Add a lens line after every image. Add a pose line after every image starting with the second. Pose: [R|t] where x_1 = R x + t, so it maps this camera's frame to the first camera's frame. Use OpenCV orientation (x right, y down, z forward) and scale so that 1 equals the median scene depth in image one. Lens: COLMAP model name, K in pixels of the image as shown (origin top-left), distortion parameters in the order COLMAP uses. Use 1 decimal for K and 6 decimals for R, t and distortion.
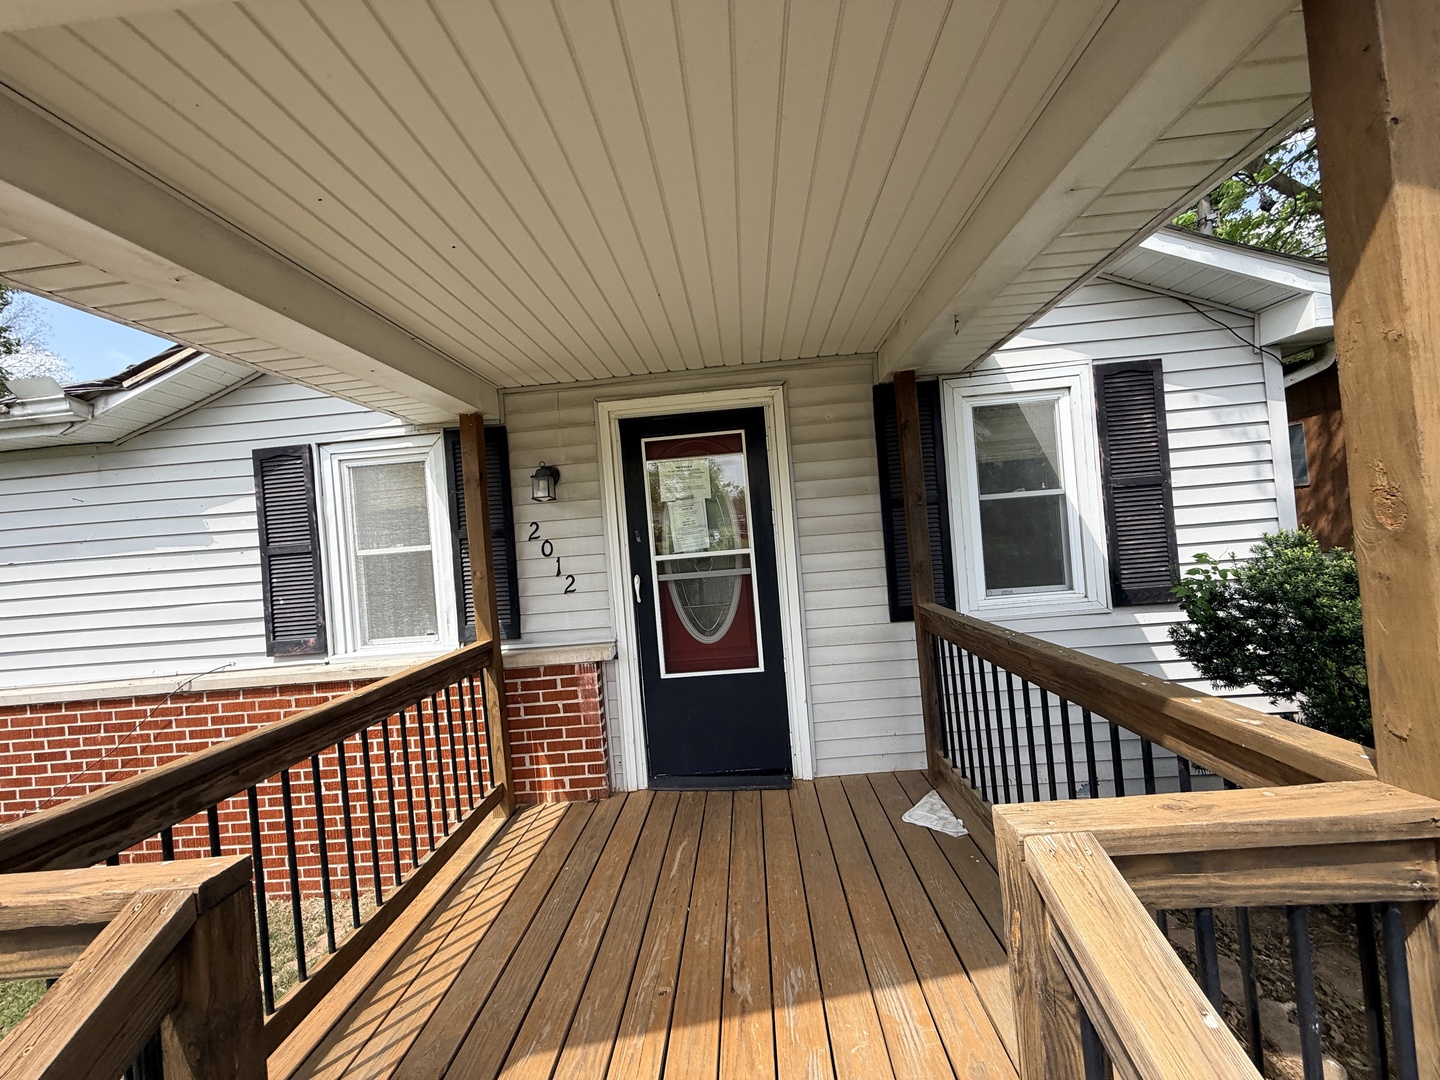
lens RADIAL K [[574.7, 0, 718.9], [0, 574.7, 539.9], [0, 0, 1]] dist [0.001221, -0.000035]
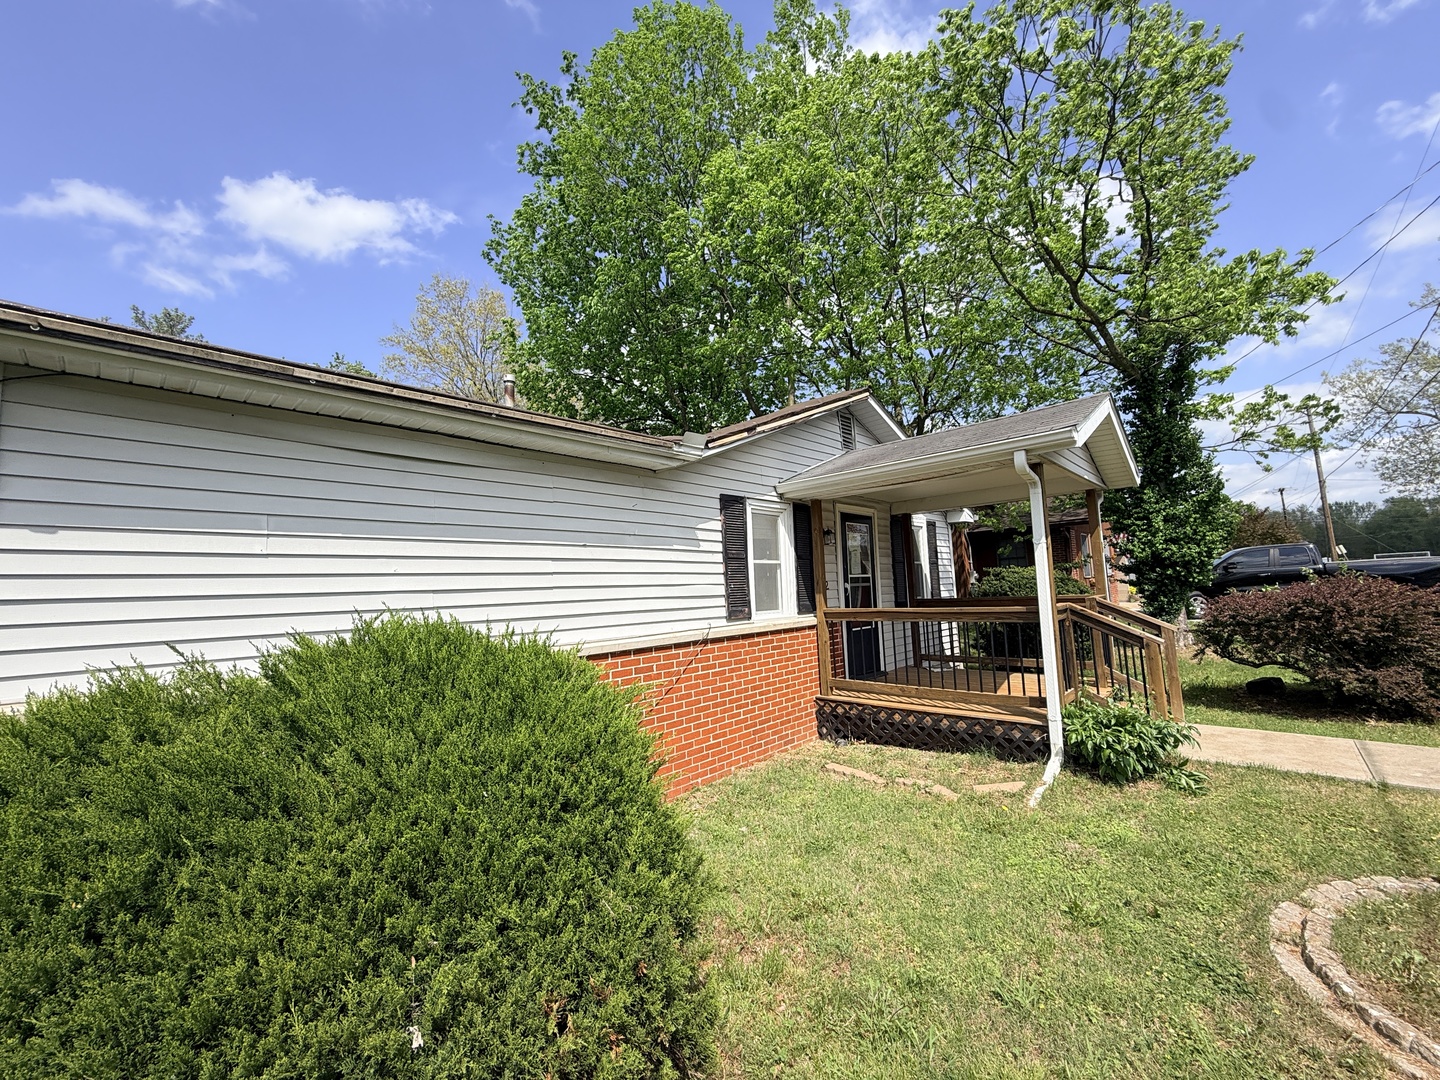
lens RADIAL K [[574.7, 0, 718.4], [0, 574.7, 537.9], [0, 0, 1]] dist [0.001221, -0.000035]
pose [[0.648459, 0.122866, 0.751269, -2.054192], [-0.024951, 0.989789, -0.140338, 0.203879], [-0.760841, 0.072259, 0.644903, -0.055870]]
